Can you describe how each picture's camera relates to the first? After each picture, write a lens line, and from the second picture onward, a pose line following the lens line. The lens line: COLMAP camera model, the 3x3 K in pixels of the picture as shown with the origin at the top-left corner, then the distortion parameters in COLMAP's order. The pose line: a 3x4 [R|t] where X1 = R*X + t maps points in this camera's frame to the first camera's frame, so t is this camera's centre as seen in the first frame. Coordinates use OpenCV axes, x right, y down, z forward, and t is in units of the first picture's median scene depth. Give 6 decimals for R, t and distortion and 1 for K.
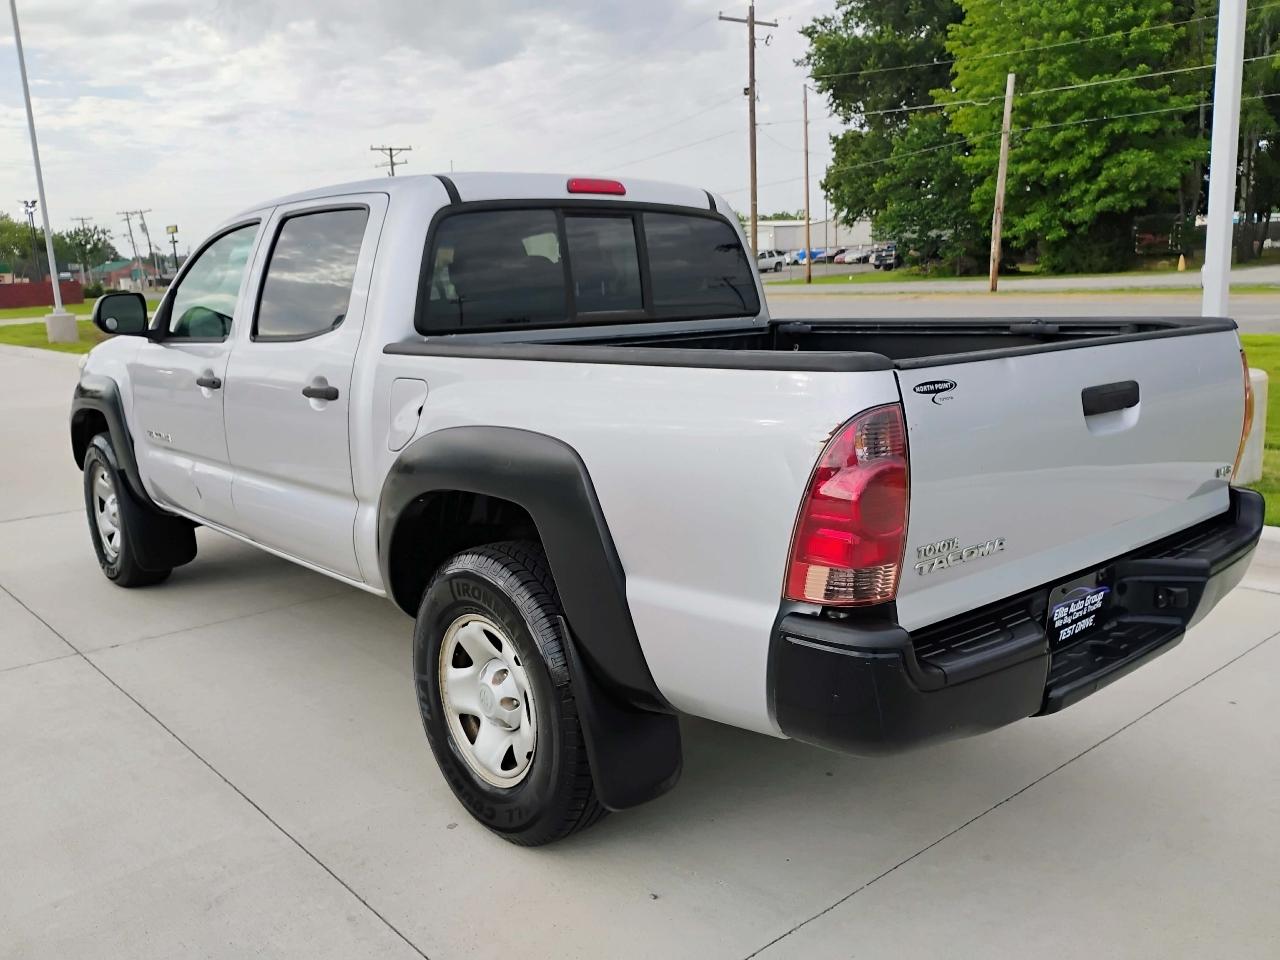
lens RADIAL K [[1068.4, 0, 641.5], [0, 1068.4, 480.5], [0, 0, 1]] dist [0.085131, -0.120119]
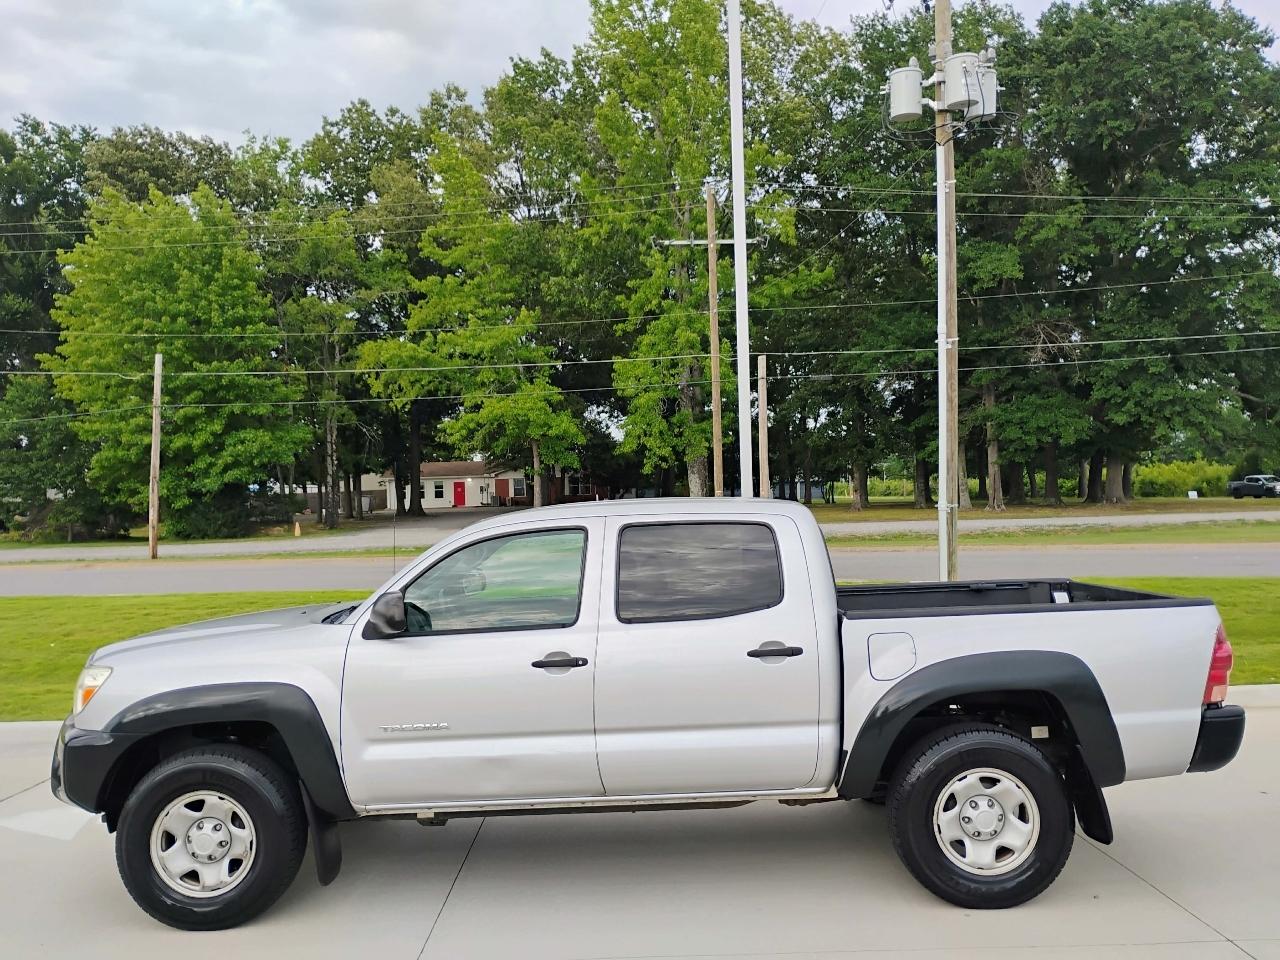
lens RADIAL K [[1080.1, 0, 644.7], [0, 1080.1, 484.5], [0, 0, 1]] dist [0.006831, 0.009696]
pose [[0.654143, 0.028331, 0.755840, -1.232419], [0.149715, 0.974677, -0.166104, -0.071755], [-0.741406, 0.221817, 0.633336, 0.153837]]
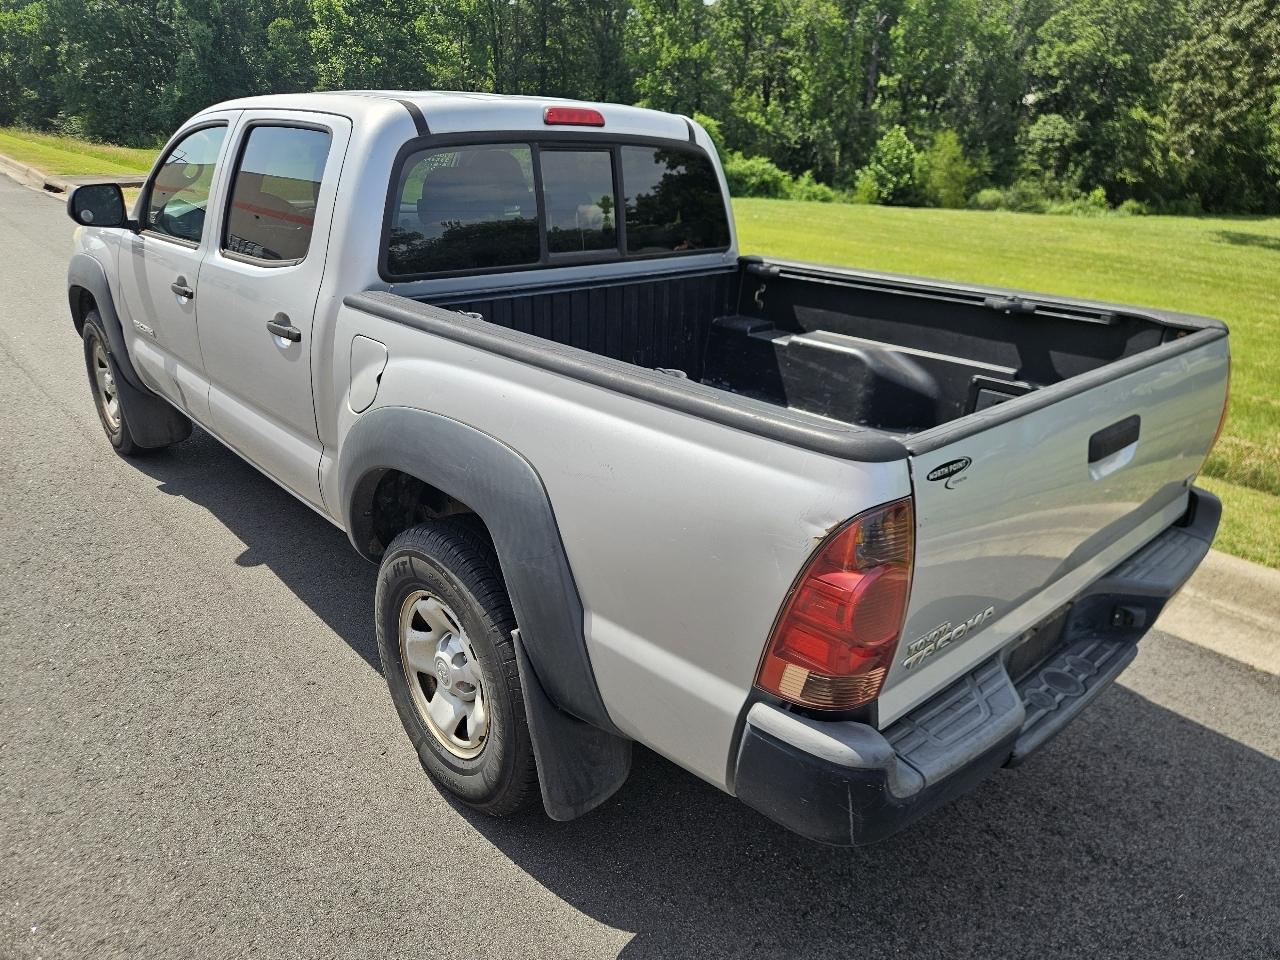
lens RADIAL K [[864.0, 0, 627.5], [0, 864.0, 474.7], [0, 0, 1]] dist [0.056172, -0.037258]
pose [[0.998309, 0.049638, 0.030242, -0.002649], [-0.054469, 0.980538, 0.188621, -0.099372], [-0.020290, -0.189950, 0.981584, 0.158849]]
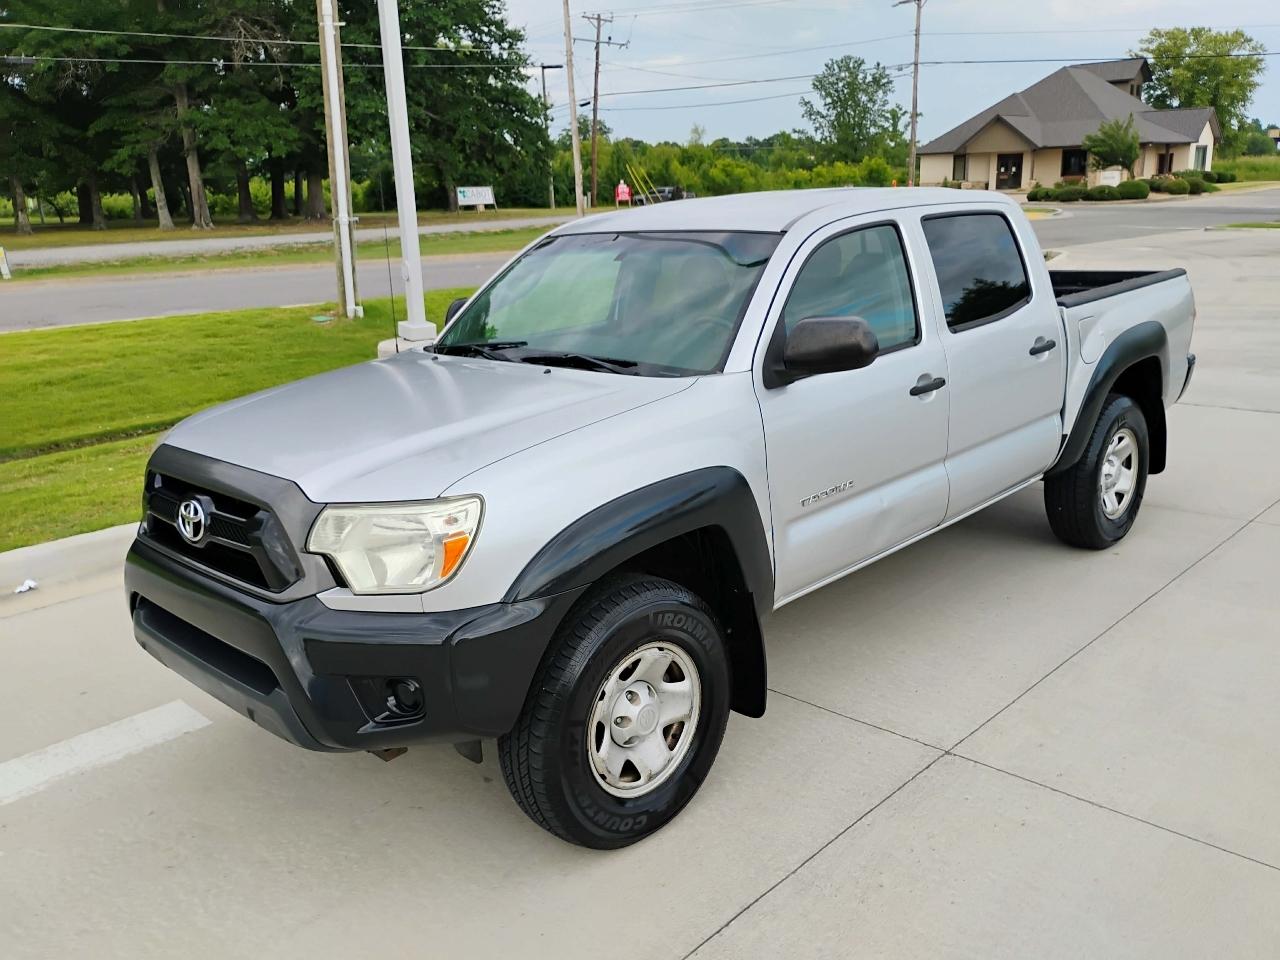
lens RADIAL K [[1067.8, 0, 642.2], [0, 1067.8, 480.9], [0, 0, 1]] dist [0.091935, -0.126813]
pose [[-0.073913, -0.224936, 0.971566, -1.369453], [0.236261, 0.942547, 0.236191, -0.307463], [-0.968874, 0.247001, -0.016523, 1.298755]]
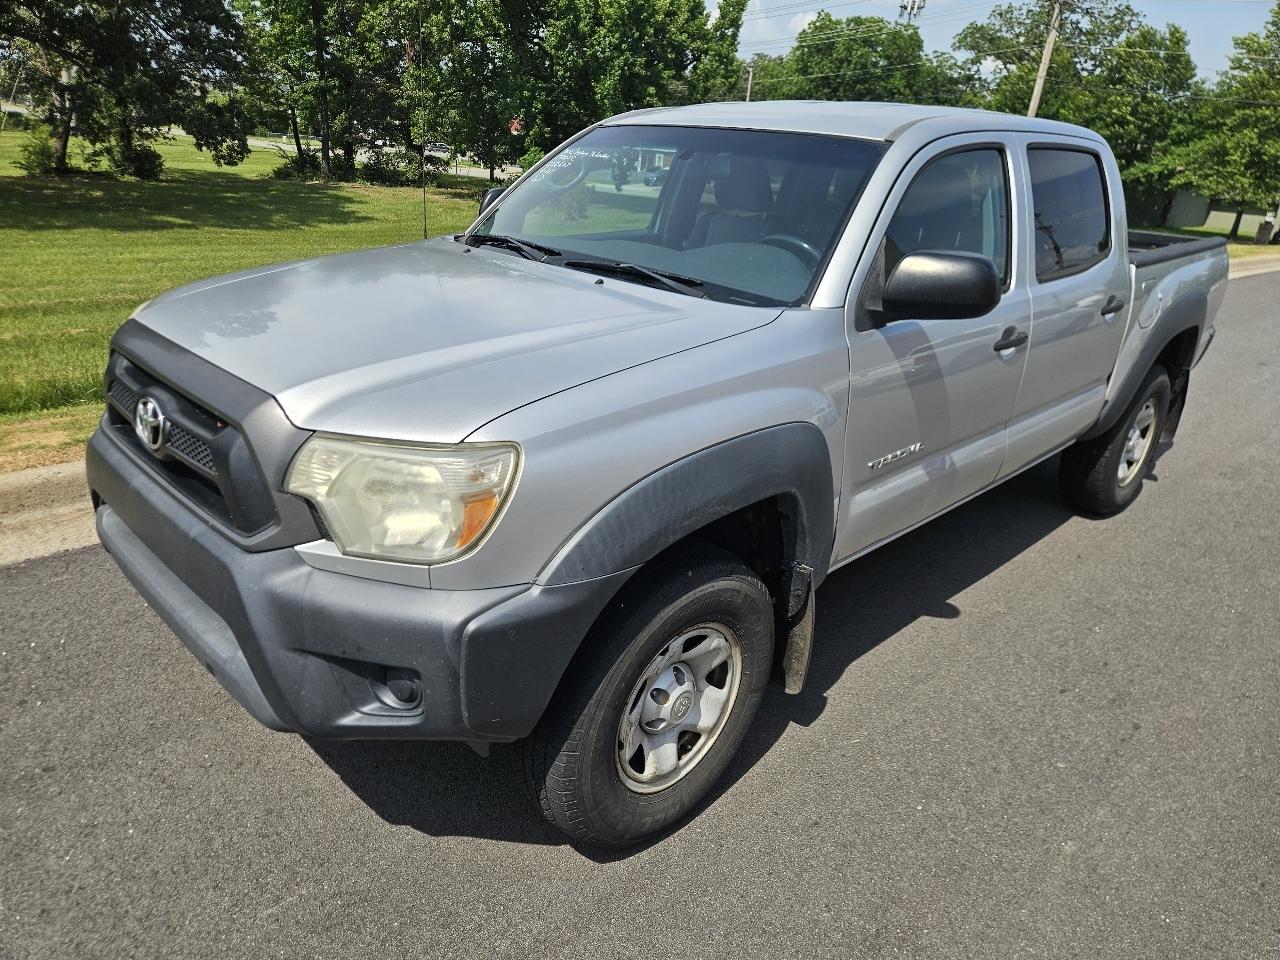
lens RADIAL K [[863.6, 0, 615.4], [0, 863.6, 483.4], [0, 0, 1]] dist [0.071629, -0.056049]
pose [[-0.052371, -0.359516, 0.931668, -1.100019], [0.132991, 0.922128, 0.363310, -0.290264], [-0.989733, 0.142930, -0.000480, 1.345031]]
